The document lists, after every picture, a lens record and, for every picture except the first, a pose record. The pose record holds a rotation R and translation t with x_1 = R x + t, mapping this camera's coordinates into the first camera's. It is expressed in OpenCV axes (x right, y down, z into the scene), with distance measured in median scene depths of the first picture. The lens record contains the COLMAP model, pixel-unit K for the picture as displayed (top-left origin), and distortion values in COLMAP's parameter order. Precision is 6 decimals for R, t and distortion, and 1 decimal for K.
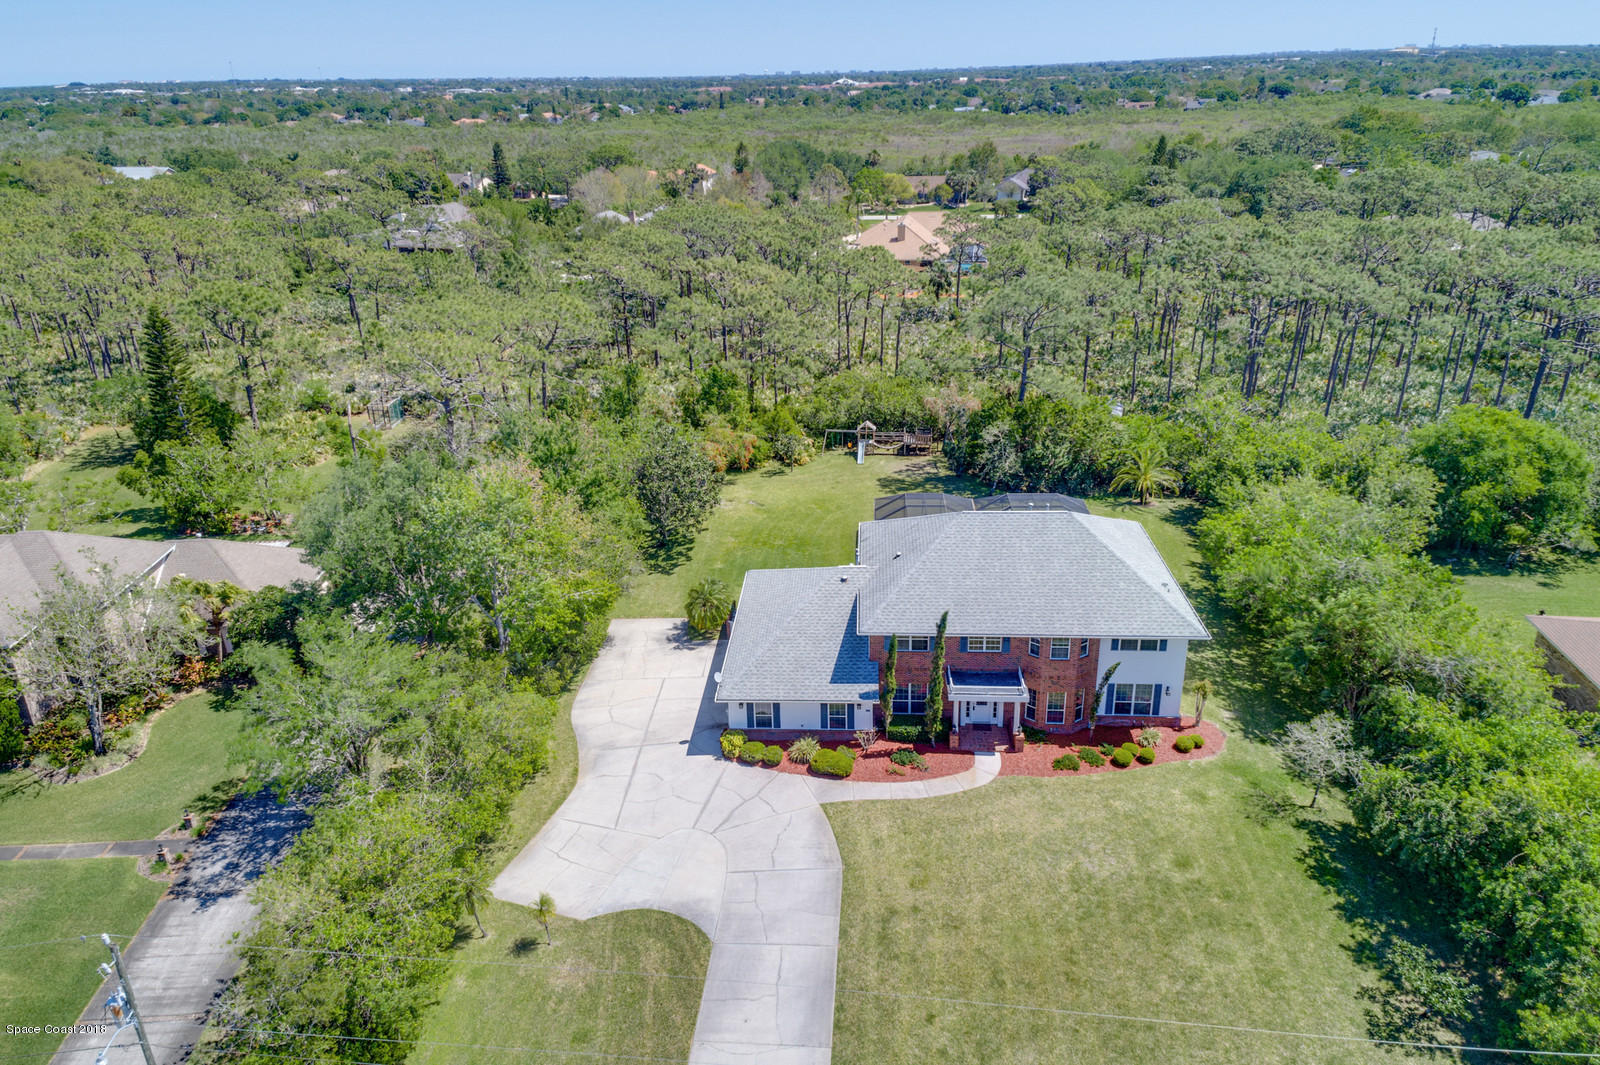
lens RADIAL K [[1051.8, 0, 798.3], [0, 1051.8, 553.3], [0, 0, 1]] dist [0.190727, -0.178781]
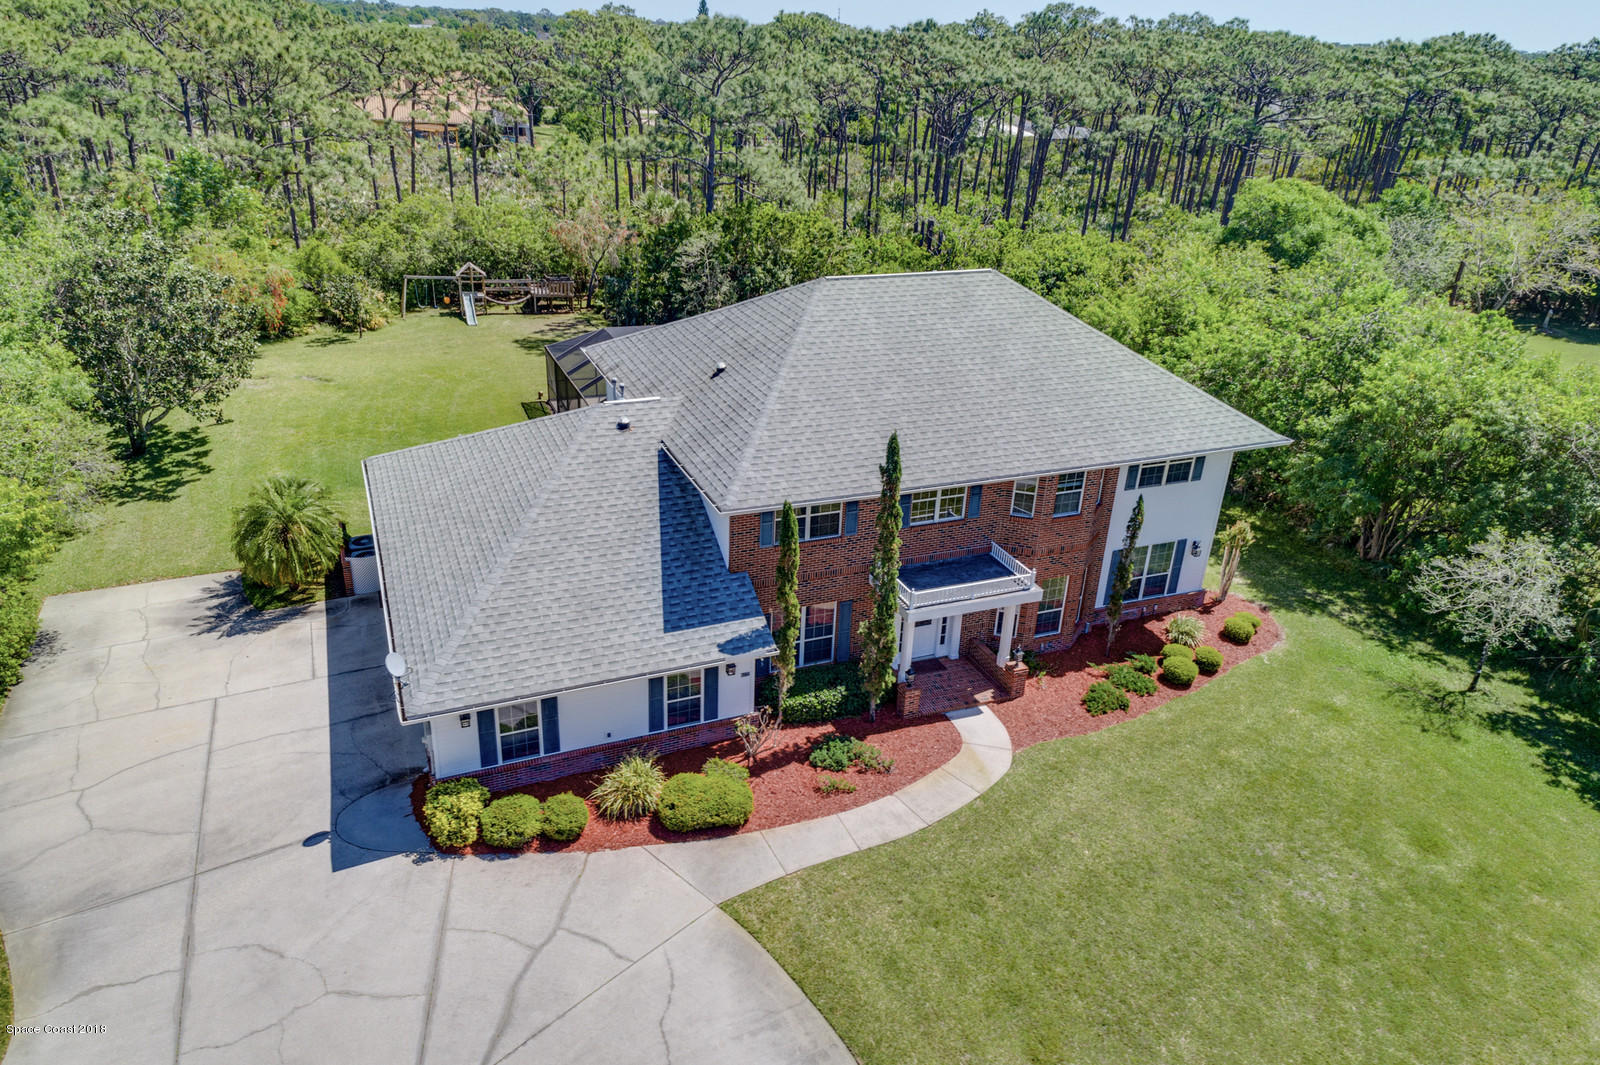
lens RADIAL K [[1051.8, 0, 798.3], [0, 1051.8, 553.3], [0, 0, 1]] dist [0.190727, -0.178781]
pose [[0.897005, -0.134248, 0.421141, -0.105944], [0.119887, 0.990940, 0.060533, 0.068135], [-0.425452, -0.003809, 0.904973, 0.555090]]
